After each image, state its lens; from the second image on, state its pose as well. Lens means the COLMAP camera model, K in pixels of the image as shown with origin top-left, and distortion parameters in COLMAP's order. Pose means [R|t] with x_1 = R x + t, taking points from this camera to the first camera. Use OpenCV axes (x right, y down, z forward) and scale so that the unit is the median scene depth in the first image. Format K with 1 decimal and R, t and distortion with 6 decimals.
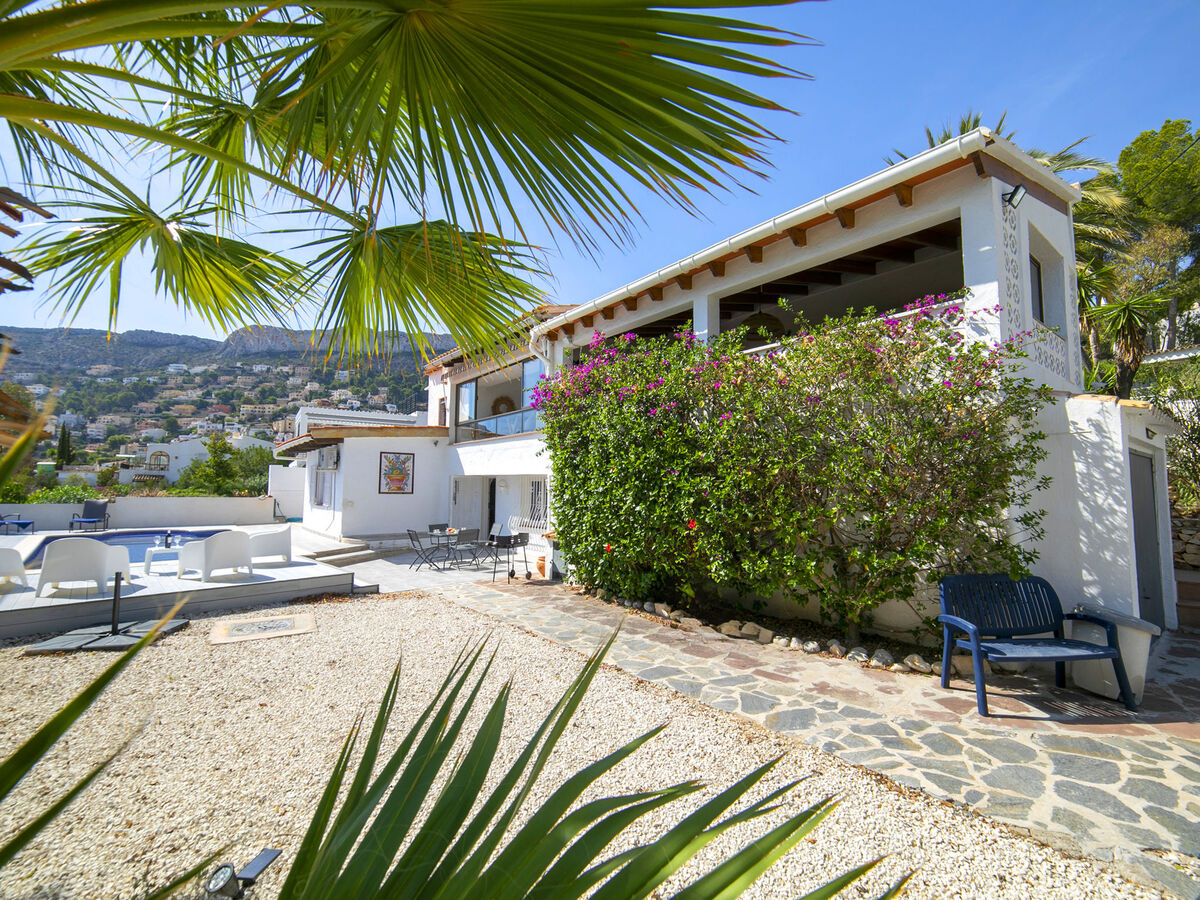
lens RADIAL K [[518.1, 0, 601.9], [0, 518.1, 451.6], [0, 0, 1]] dist [-0.001341, 0.001599]
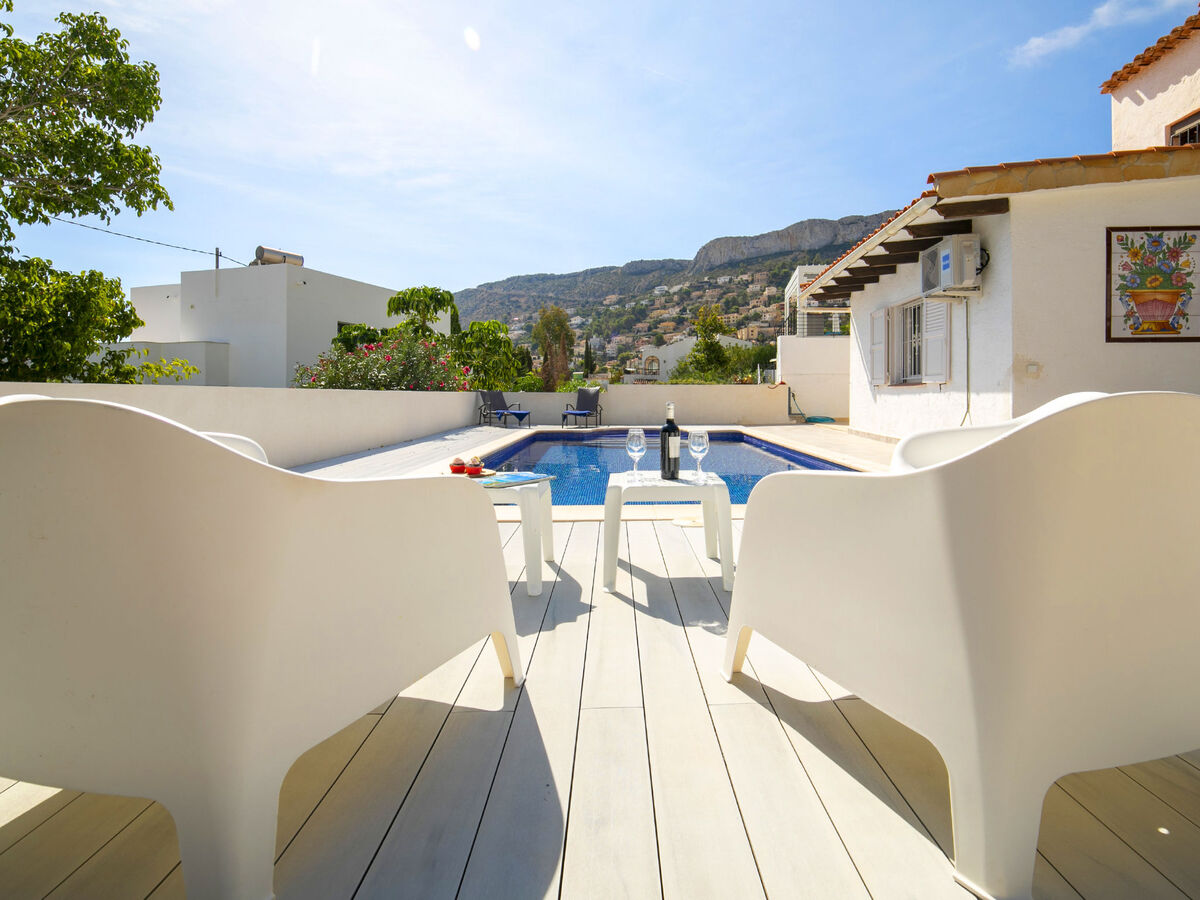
lens RADIAL K [[518.1, 0, 601.9], [0, 518.1, 451.6], [0, 0, 1]] dist [-0.001341, 0.001599]
pose [[0.691451, 0.055155, -0.720315, -0.202413], [0.067022, 0.987884, 0.139979, 0.040787], [0.719307, -0.145066, 0.679377, 0.240315]]
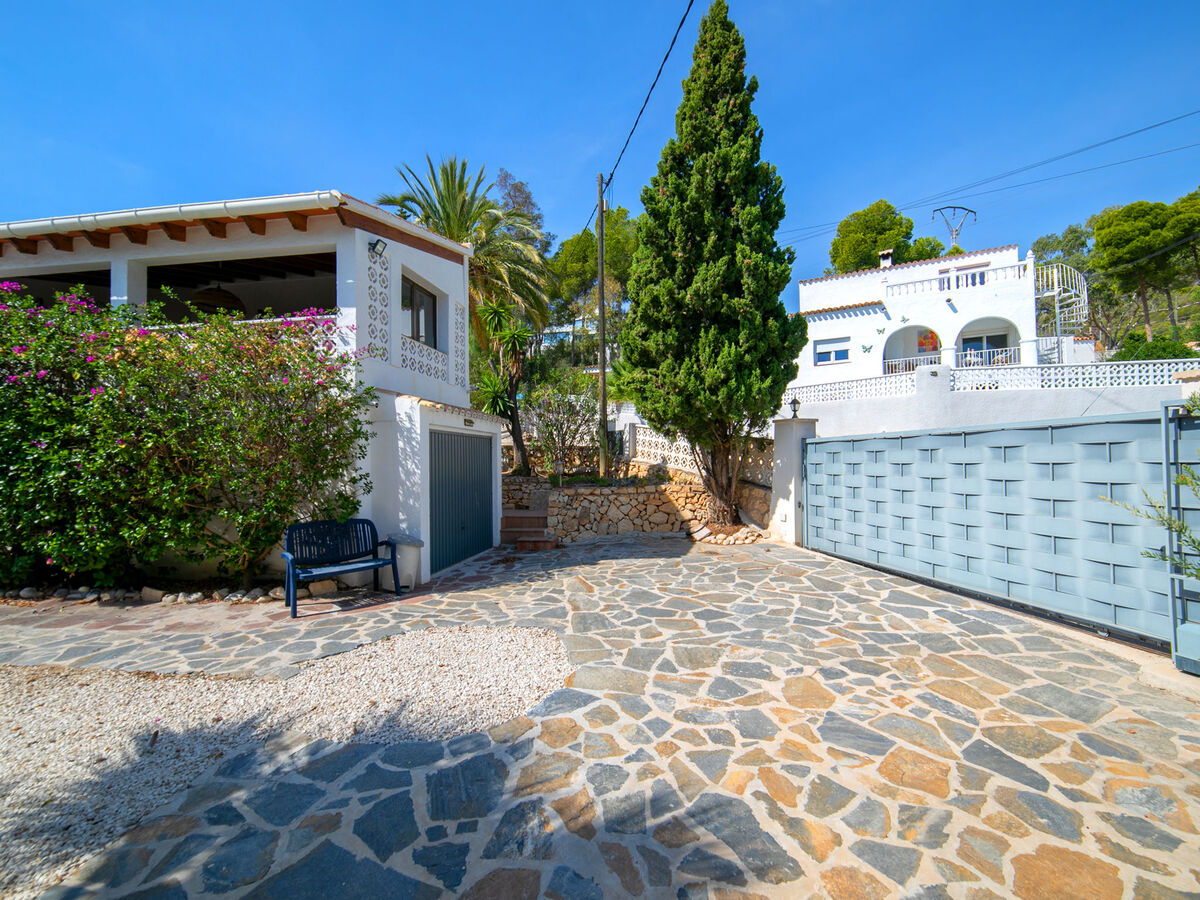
lens RADIAL K [[518.1, 0, 601.9], [0, 518.1, 451.6], [0, 0, 1]] dist [-0.001341, 0.001599]
pose [[0.758171, 0.000202, 0.652056, 0.299548], [-0.035862, 0.998499, 0.041389, -0.023662], [-0.651069, -0.054764, 0.757040, -0.390081]]
